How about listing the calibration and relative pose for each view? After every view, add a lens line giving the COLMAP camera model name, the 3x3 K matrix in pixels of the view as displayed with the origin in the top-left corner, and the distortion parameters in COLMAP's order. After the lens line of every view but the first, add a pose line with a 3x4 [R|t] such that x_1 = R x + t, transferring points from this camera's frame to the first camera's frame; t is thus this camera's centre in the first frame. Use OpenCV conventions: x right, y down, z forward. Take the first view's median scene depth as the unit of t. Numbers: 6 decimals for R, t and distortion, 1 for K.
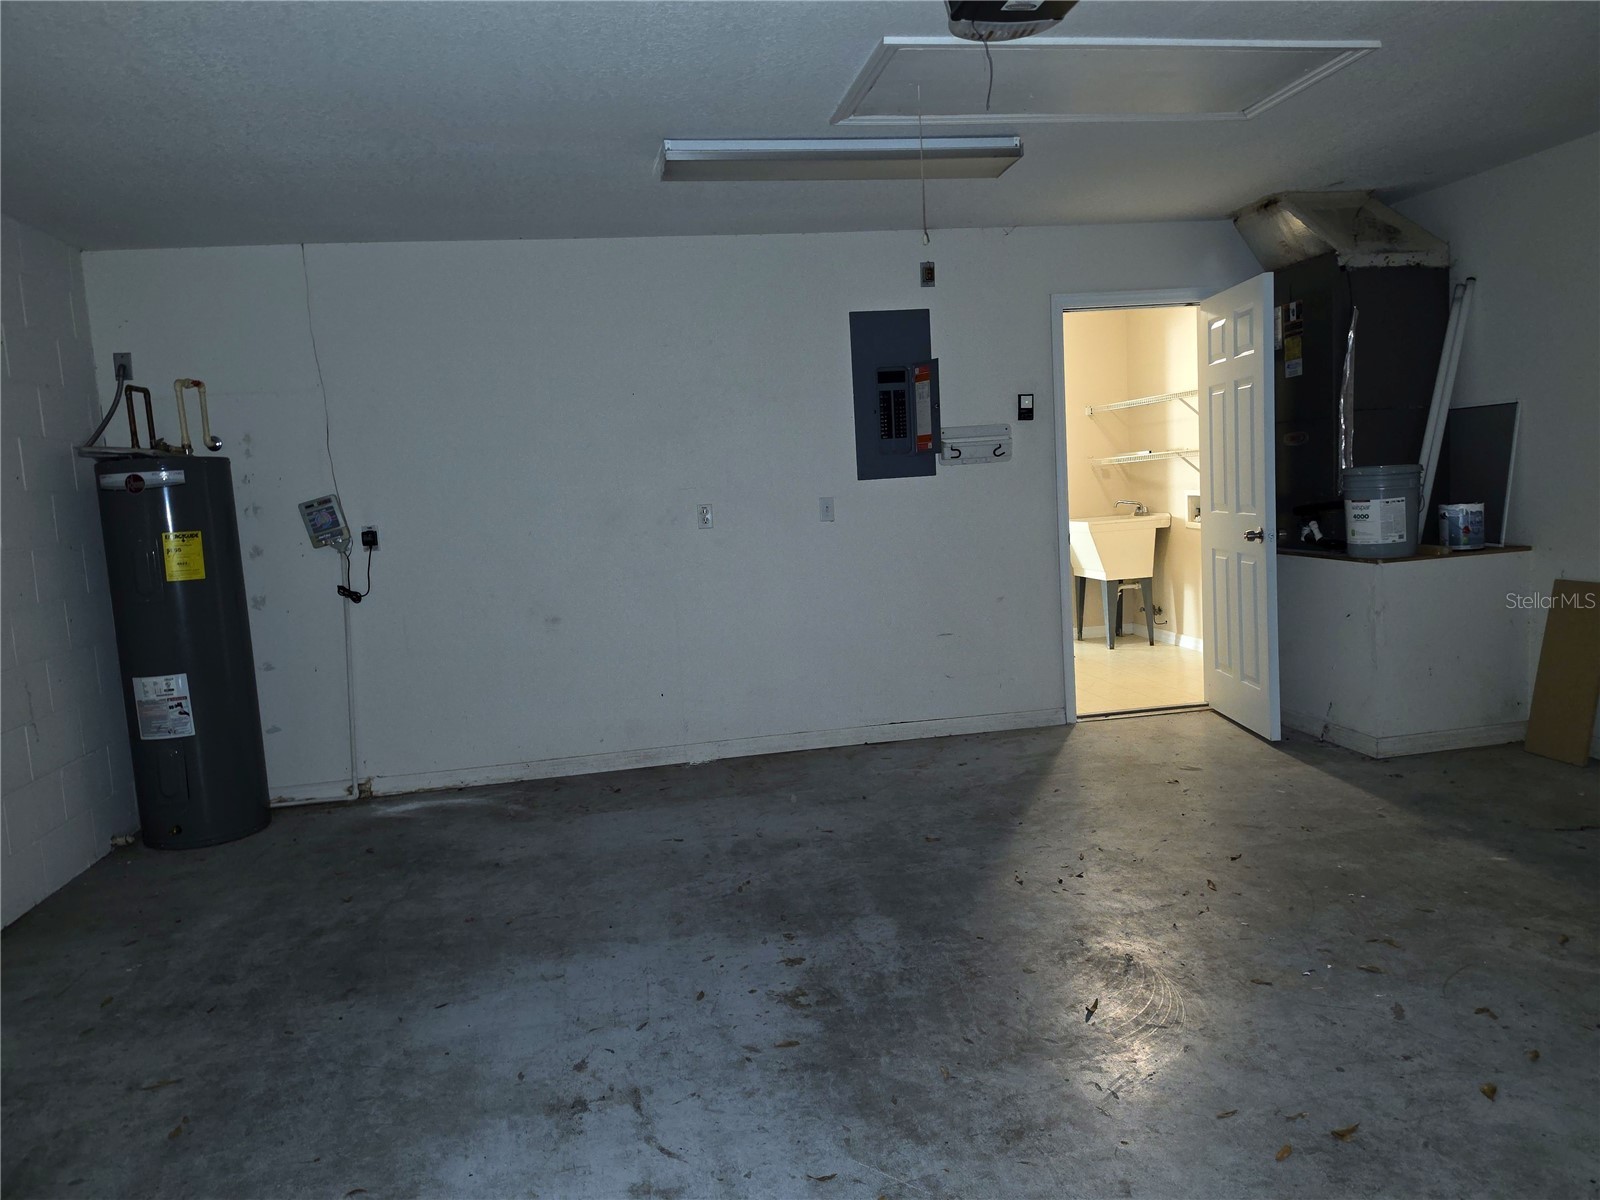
lens RADIAL K [[1121.5, 0, 800.0], [0, 1121.5, 600.0], [0, 0, 1]] dist [0.089031, -0.078692]
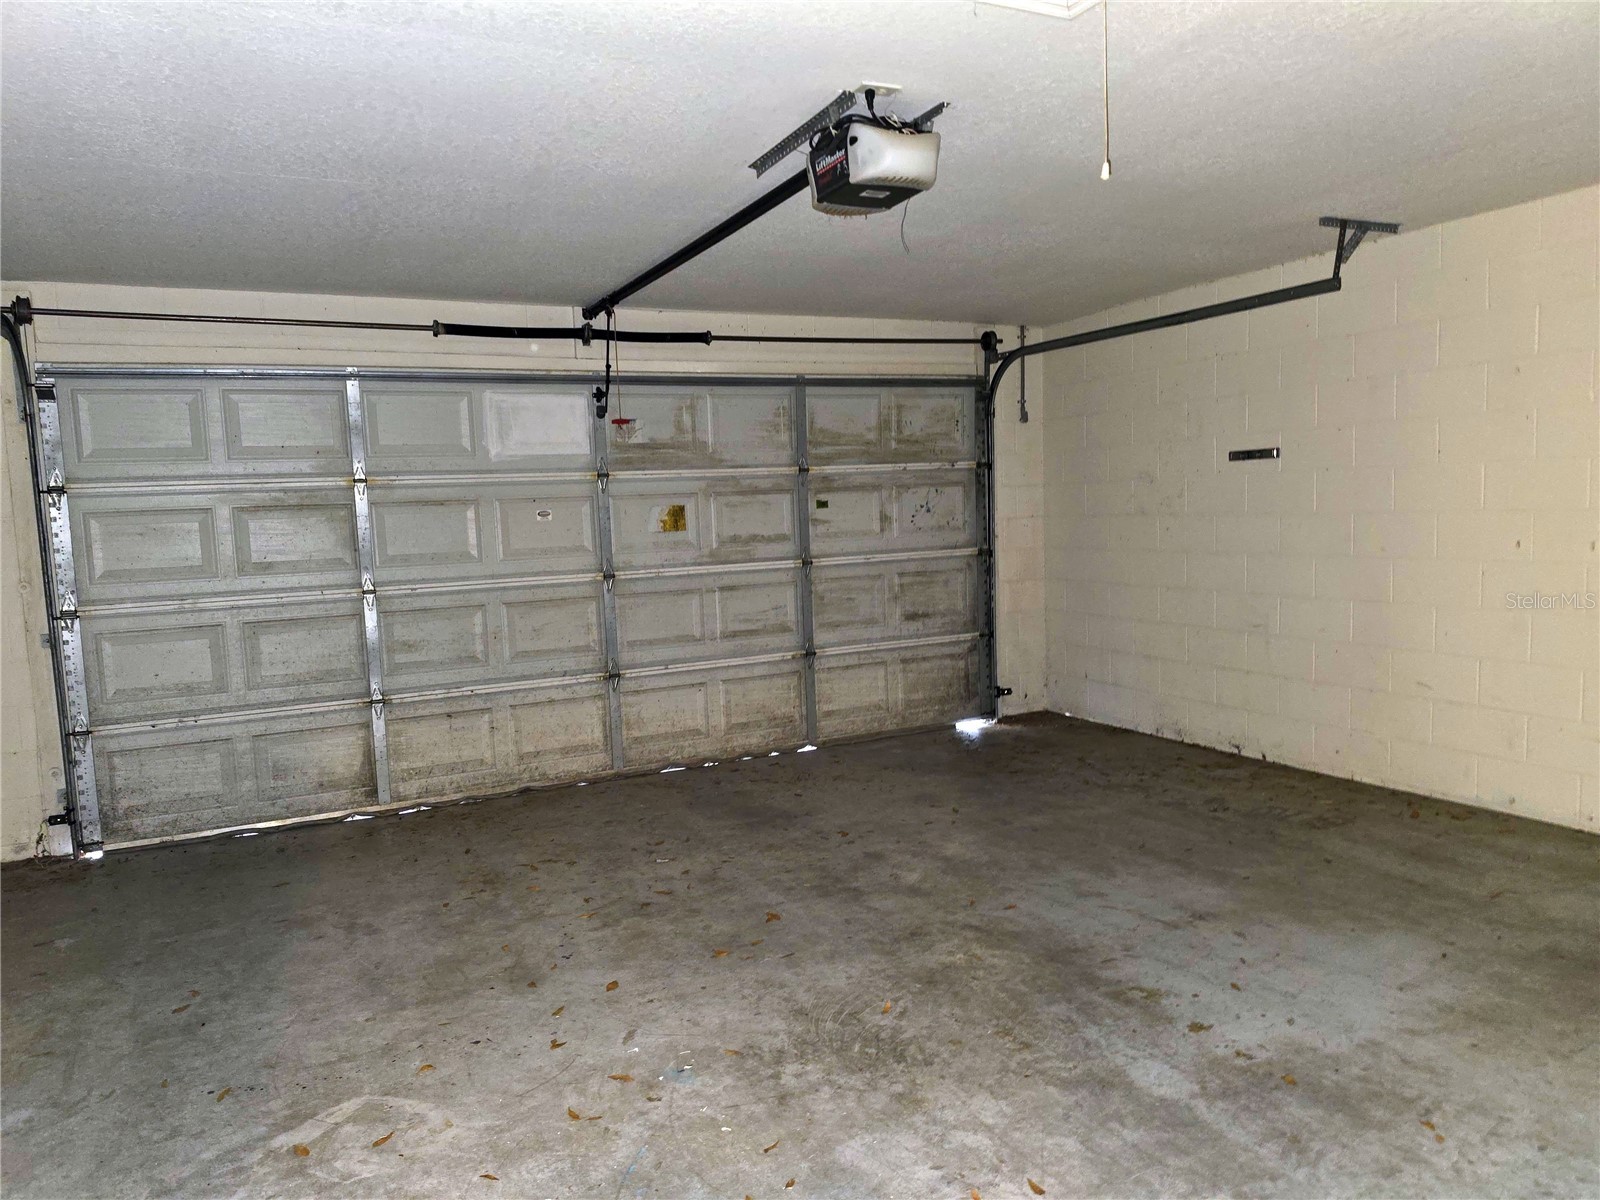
lens RADIAL K [[1121.5, 0, 800.0], [0, 1121.5, 600.0], [0, 0, 1]] dist [0.089031, -0.078692]
pose [[-0.957827, 0.116941, -0.262472, 0.550482], [0.062463, 0.976334, 0.207050, -0.258616], [0.280473, 0.181924, -0.942464, 1.845360]]
